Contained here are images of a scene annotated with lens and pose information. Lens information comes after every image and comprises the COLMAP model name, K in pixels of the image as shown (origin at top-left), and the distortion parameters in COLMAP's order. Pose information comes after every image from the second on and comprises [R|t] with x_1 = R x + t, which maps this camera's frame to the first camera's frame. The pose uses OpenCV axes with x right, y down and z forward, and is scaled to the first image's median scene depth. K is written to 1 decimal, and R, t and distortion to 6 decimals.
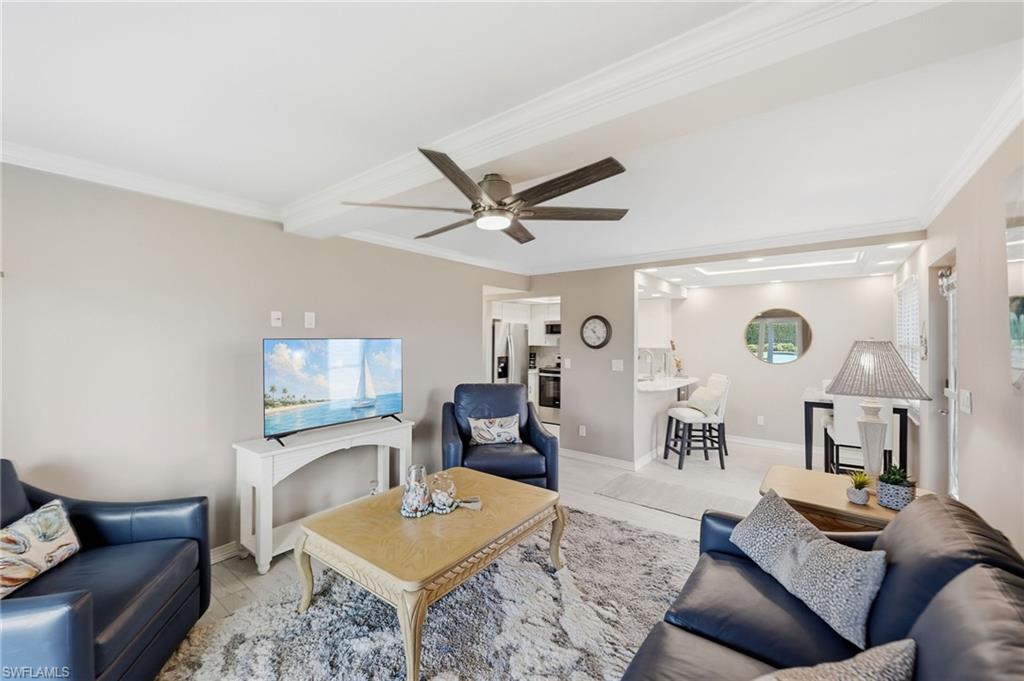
lens RADIAL K [[417.8, 0, 501.2], [0, 417.8, 341.5], [0, 0, 1]] dist [0.000104, -0.000283]
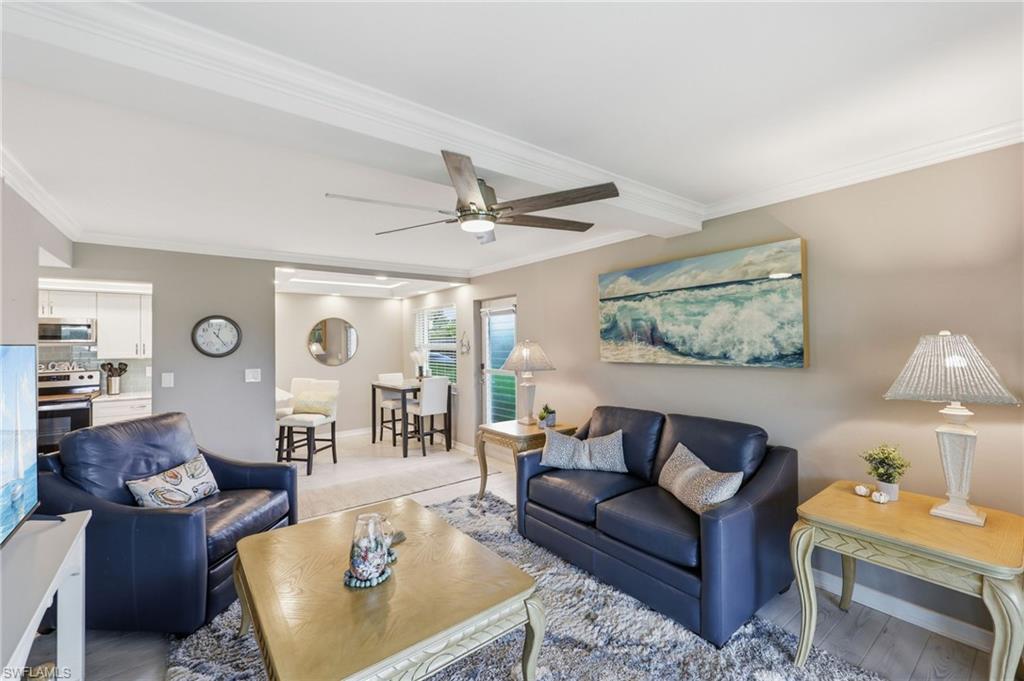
lens RADIAL K [[417.8, 0, 501.2], [0, 417.8, 341.5], [0, 0, 1]] dist [0.000104, -0.000283]
pose [[0.259407, 0.000084, 0.965768, -0.348969], [0.021550, 0.999751, -0.005876, 0.003096], [-0.965528, 0.022336, 0.259341, 0.245389]]
